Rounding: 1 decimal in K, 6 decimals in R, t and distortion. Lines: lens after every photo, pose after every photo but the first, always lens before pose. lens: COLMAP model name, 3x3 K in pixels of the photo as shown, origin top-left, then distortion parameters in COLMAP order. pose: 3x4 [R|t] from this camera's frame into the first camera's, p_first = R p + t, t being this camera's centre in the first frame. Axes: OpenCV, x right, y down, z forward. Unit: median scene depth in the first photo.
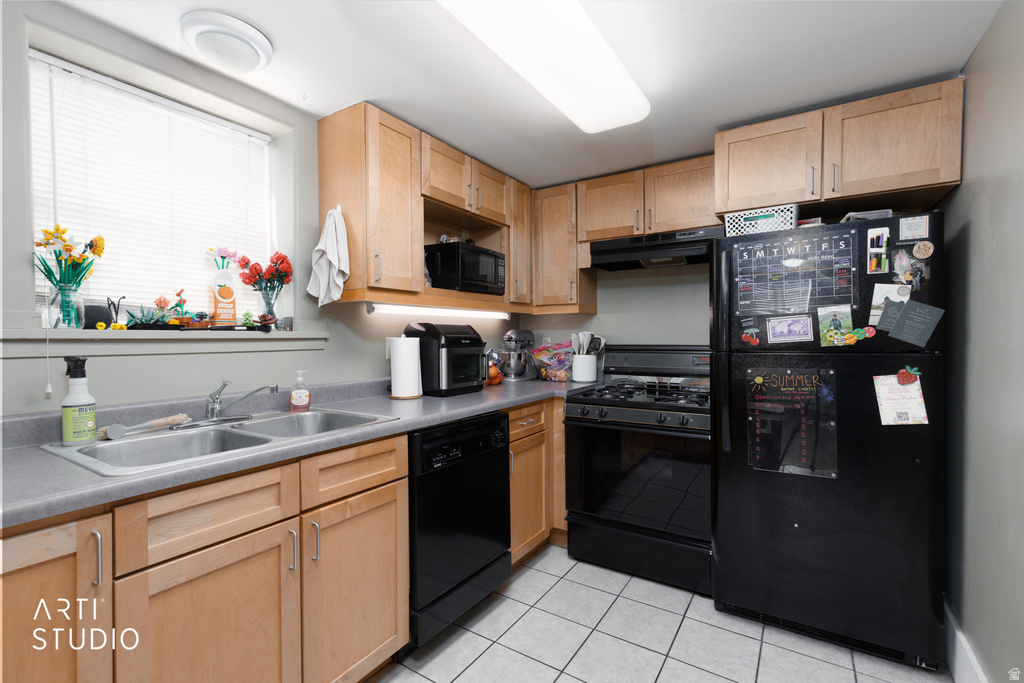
lens RADIAL K [[456.9, 0, 514.3], [0, 456.9, 343.2], [0, 0, 1]] dist [0.004799, -0.000164]
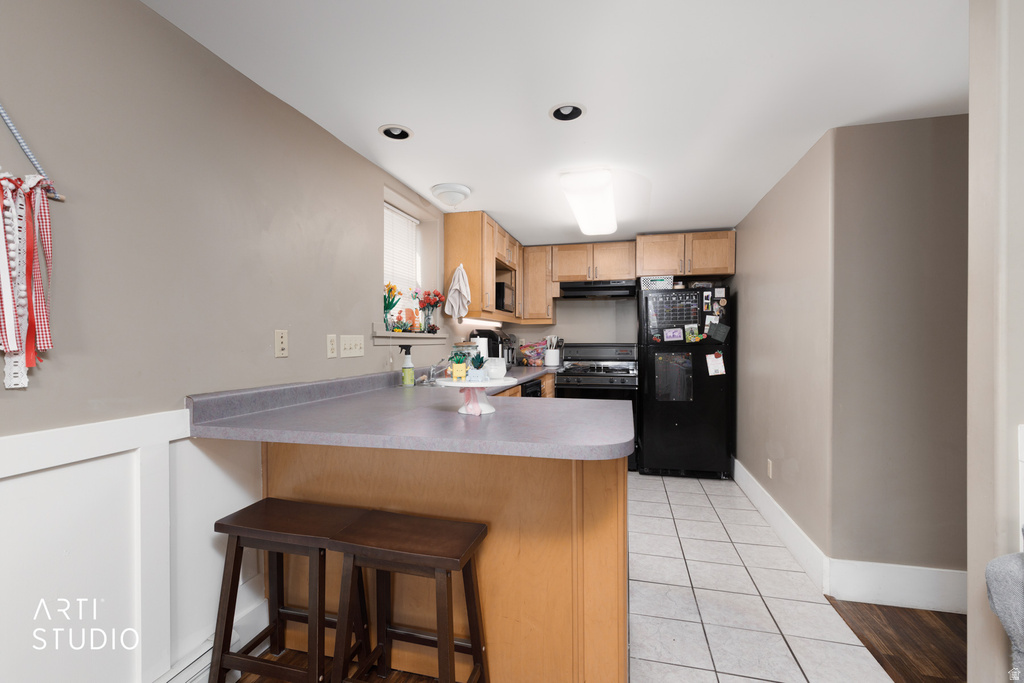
lens RADIAL K [[456.9, 0, 514.3], [0, 456.9, 343.2], [0, 0, 1]] dist [0.004799, -0.000164]
pose [[0.946880, 0.000866, 0.321586, -0.808132], [0.002430, 0.999949, -0.009851, 0.030057], [-0.321578, 0.010109, 0.946829, -0.809326]]
